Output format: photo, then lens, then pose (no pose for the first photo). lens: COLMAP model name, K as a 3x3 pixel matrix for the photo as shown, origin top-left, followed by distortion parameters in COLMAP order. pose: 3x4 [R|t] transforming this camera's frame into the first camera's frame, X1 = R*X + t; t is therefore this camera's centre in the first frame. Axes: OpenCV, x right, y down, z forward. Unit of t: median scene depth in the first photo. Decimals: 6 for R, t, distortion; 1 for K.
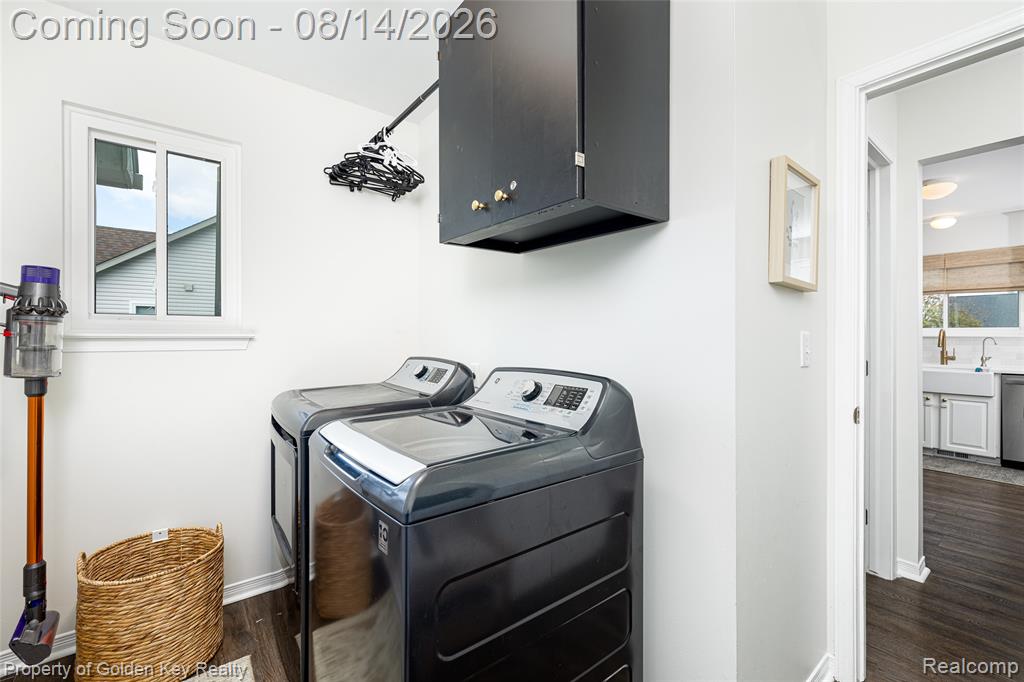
lens RADIAL K [[430.3, 0, 512.0], [0, 430.3, 341.0], [0, 0, 1]] dist [0.003369, 0.000556]
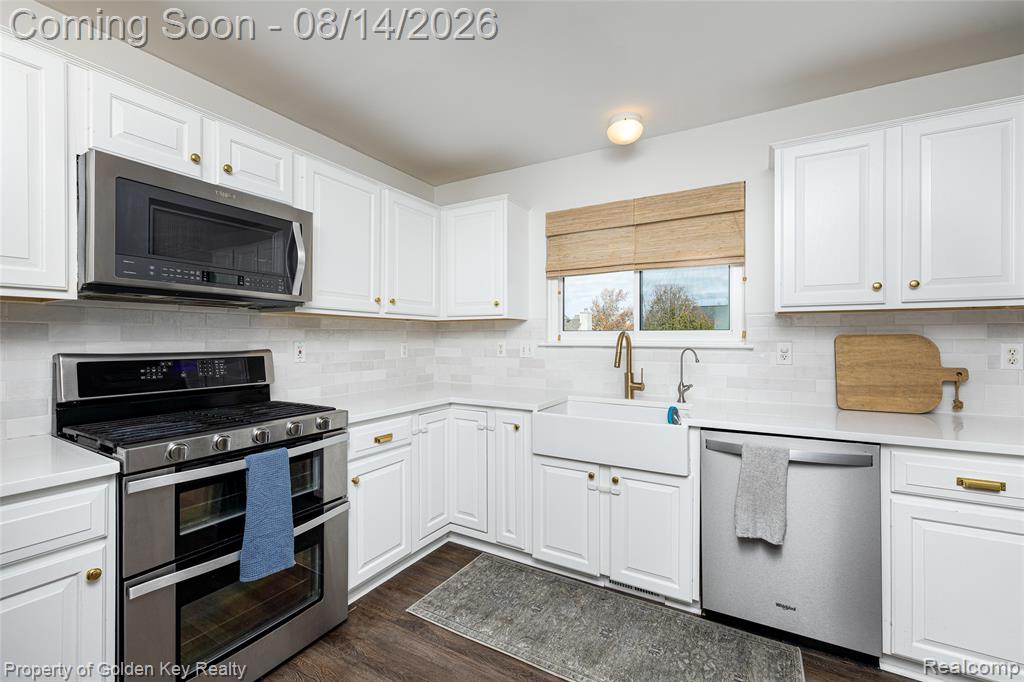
lens RADIAL K [[429.2, 0, 512.0], [0, 429.2, 341.0], [0, 0, 1]] dist [-0.001792, -0.000088]
pose [[0.926880, 0.000974, 0.375357, 0.688595], [0.000720, 0.999990, -0.004372, -0.014924], [-0.375358, 0.004322, 0.926870, 0.579224]]
